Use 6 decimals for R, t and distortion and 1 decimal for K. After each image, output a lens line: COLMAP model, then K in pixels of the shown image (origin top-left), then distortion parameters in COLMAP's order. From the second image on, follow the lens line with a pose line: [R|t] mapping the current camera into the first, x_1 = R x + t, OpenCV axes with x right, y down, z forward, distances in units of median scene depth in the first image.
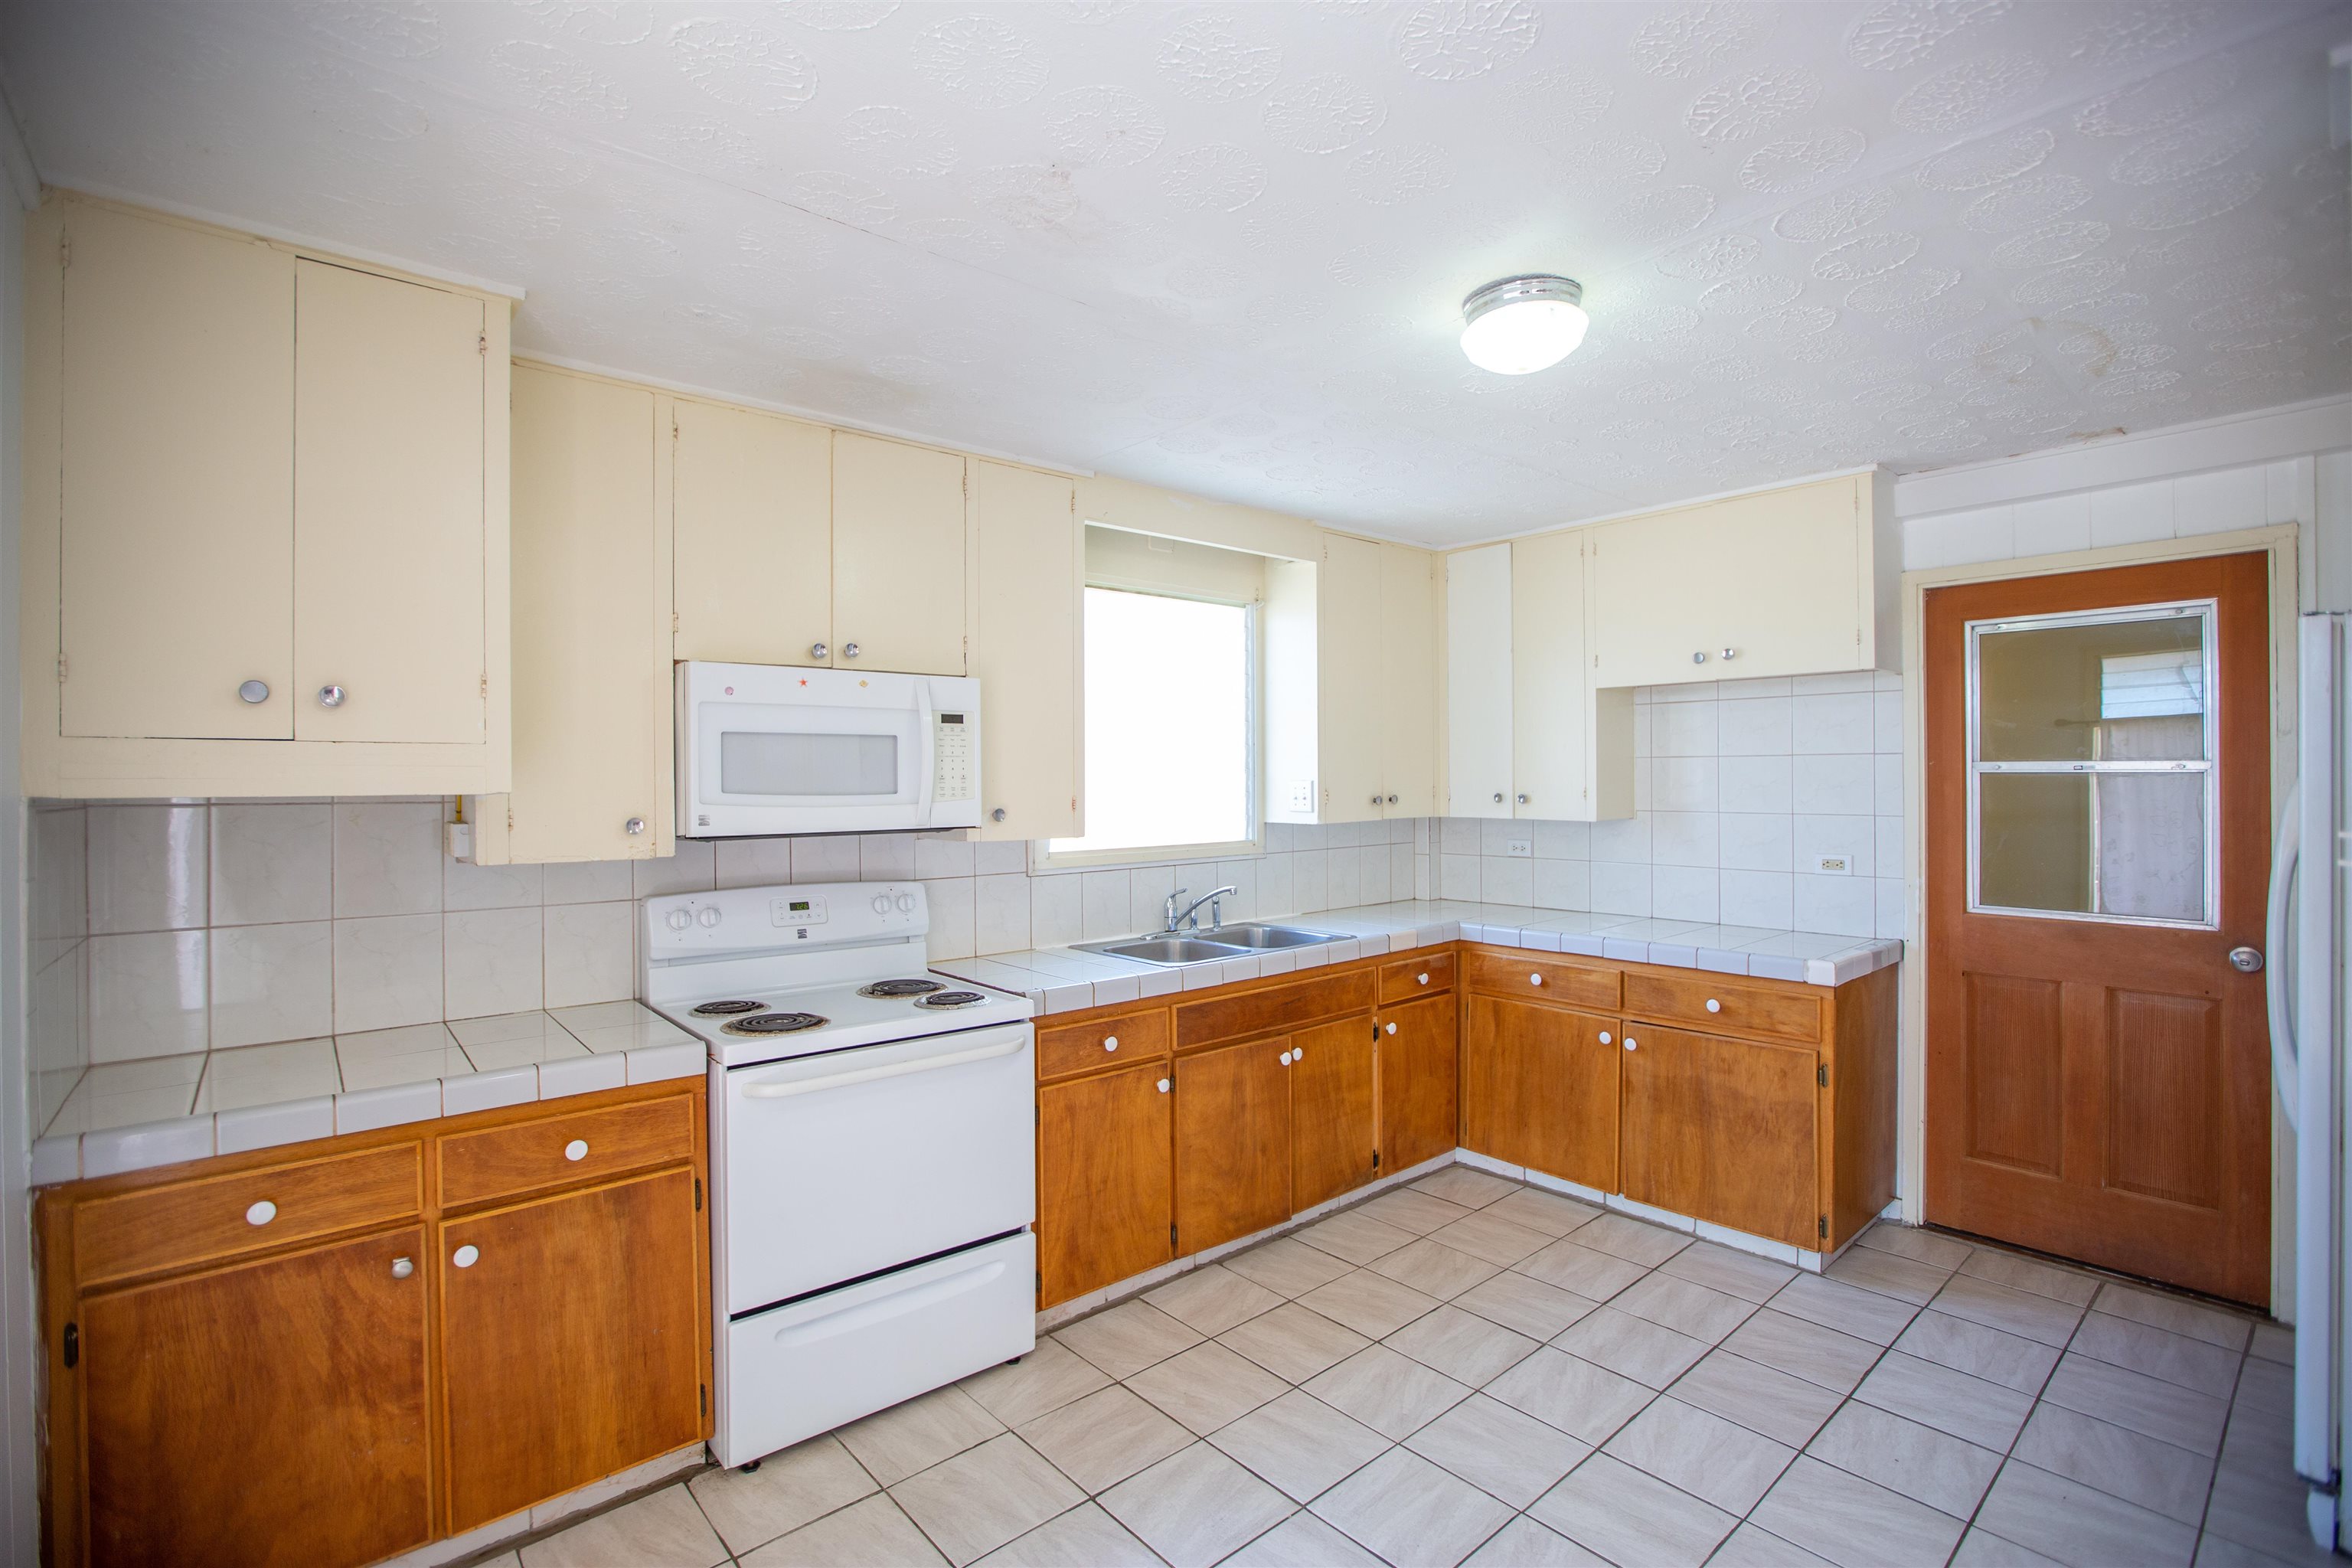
lens RADIAL K [[1072.1, 0, 1183.3], [0, 1072.1, 785.6], [0, 0, 1]] dist [-0.050662, 0.015916]
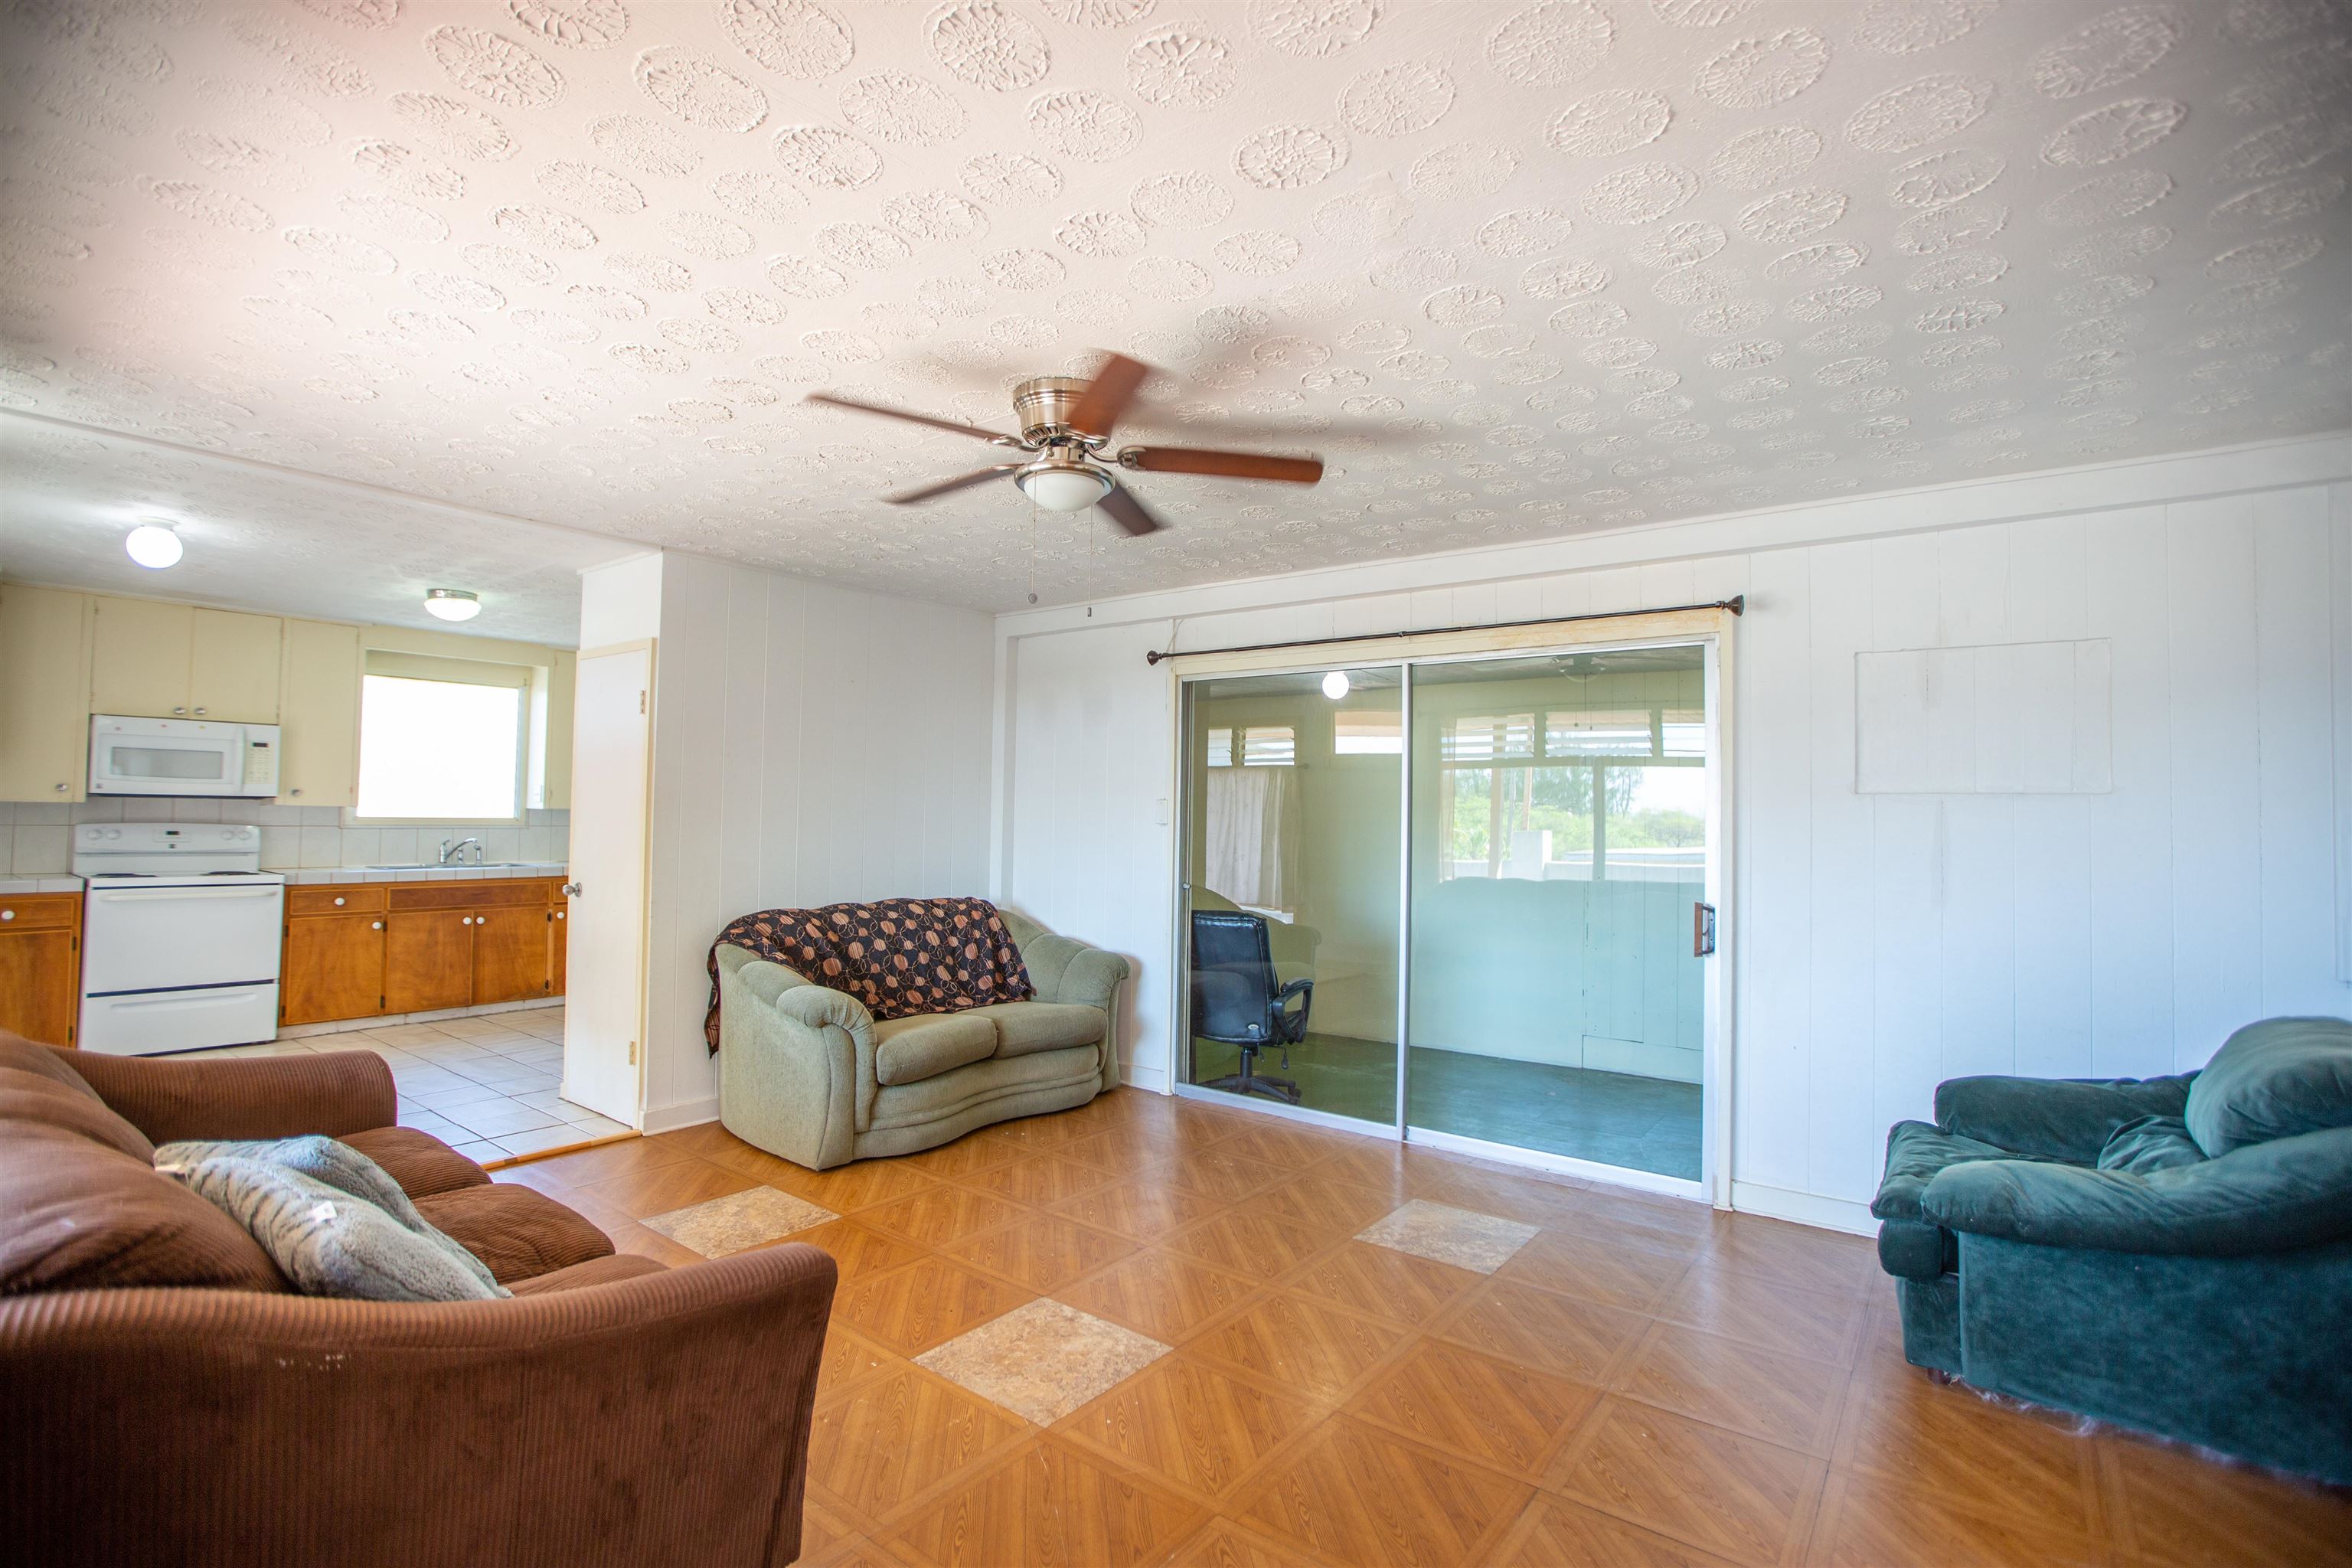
lens RADIAL K [[1101.4, 0, 1176.0], [0, 1101.4, 784.0], [0, 0, 1]] dist [0.001176, 0.000974]
pose [[0.980923, 0.035387, 0.191150, 1.118229], [-0.029452, 0.998995, -0.033801, 0.034055], [-0.192154, 0.027527, 0.980979, -1.446813]]
